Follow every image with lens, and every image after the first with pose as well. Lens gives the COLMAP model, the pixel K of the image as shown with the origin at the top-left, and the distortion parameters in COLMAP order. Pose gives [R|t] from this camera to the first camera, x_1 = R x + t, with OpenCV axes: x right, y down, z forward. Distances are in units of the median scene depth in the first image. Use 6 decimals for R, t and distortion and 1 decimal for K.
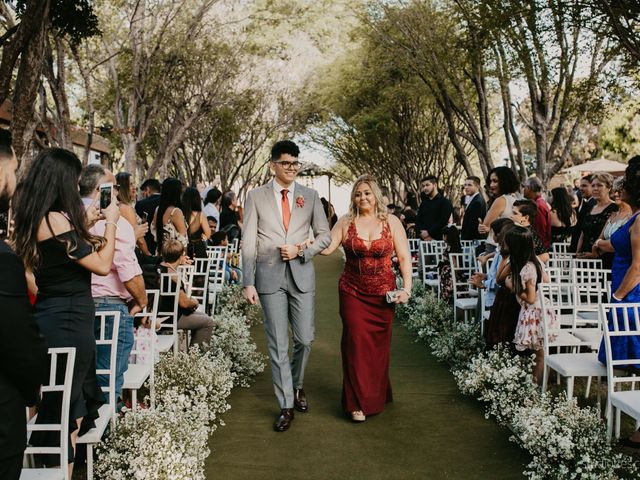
lens RADIAL K [[730.4, 0, 319.1], [0, 730.4, 240.9], [0, 0, 1]] dist [-0.016810, 0.000000]
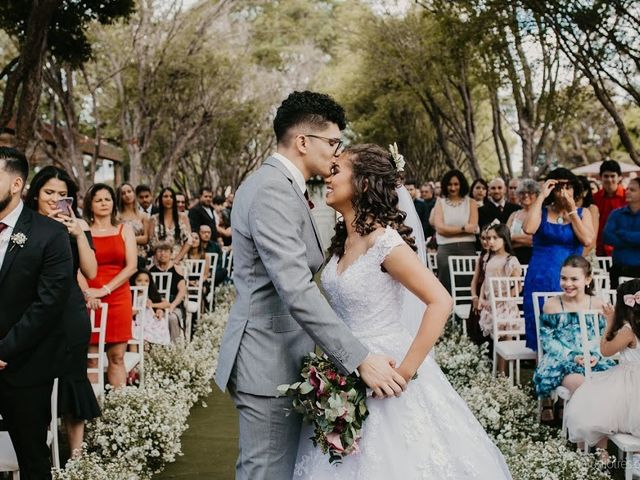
lens RADIAL K [[730.4, 0, 314.1], [0, 730.4, 237.3], [0, 0, 1]] dist [-0.016810, 0.000000]
pose [[0.999476, -0.010963, -0.030449, 0.034433], [0.010627, 0.999881, -0.011195, 0.003230], [0.030568, 0.010865, 0.999474, -0.055480]]
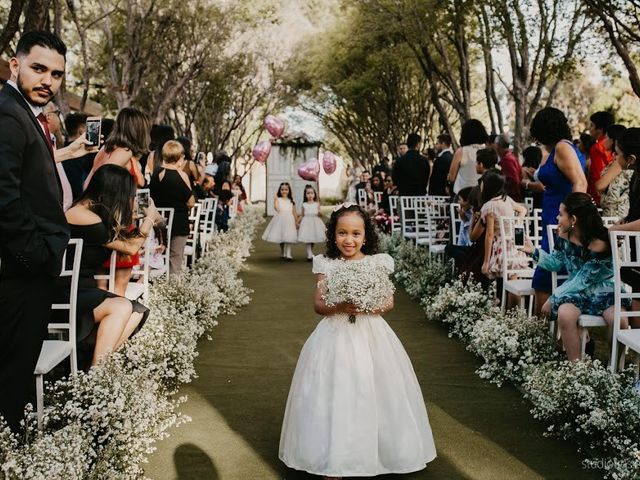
lens RADIAL K [[730.4, 0, 318.4], [0, 730.4, 237.6], [0, 0, 1]] dist [-0.016810, 0.000000]
pose [[0.999802, 0.015353, 0.012636, 0.007067], [-0.015678, 0.999537, 0.026094, 0.031892], [-0.012230, -0.026287, 0.999580, -0.046505]]
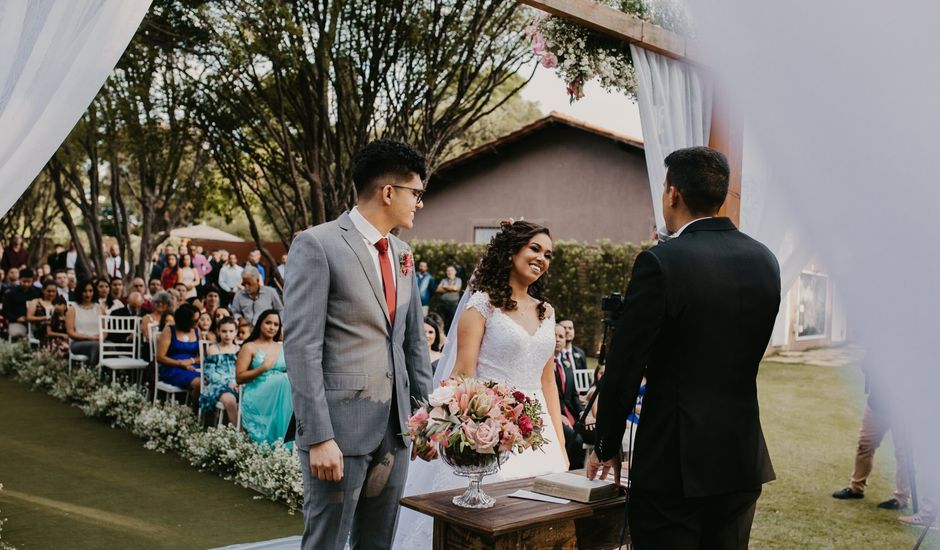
lens RADIAL K [[925.2, 0, 467.2], [0, 925.2, 311.5], [0, 0, 1]] dist [-0.013250, 0.000000]
pose [[0.794474, 0.042471, 0.605811, -0.148173], [-0.040388, 0.999038, -0.017073, 0.011736], [-0.605954, -0.010903, 0.795425, -0.388374]]
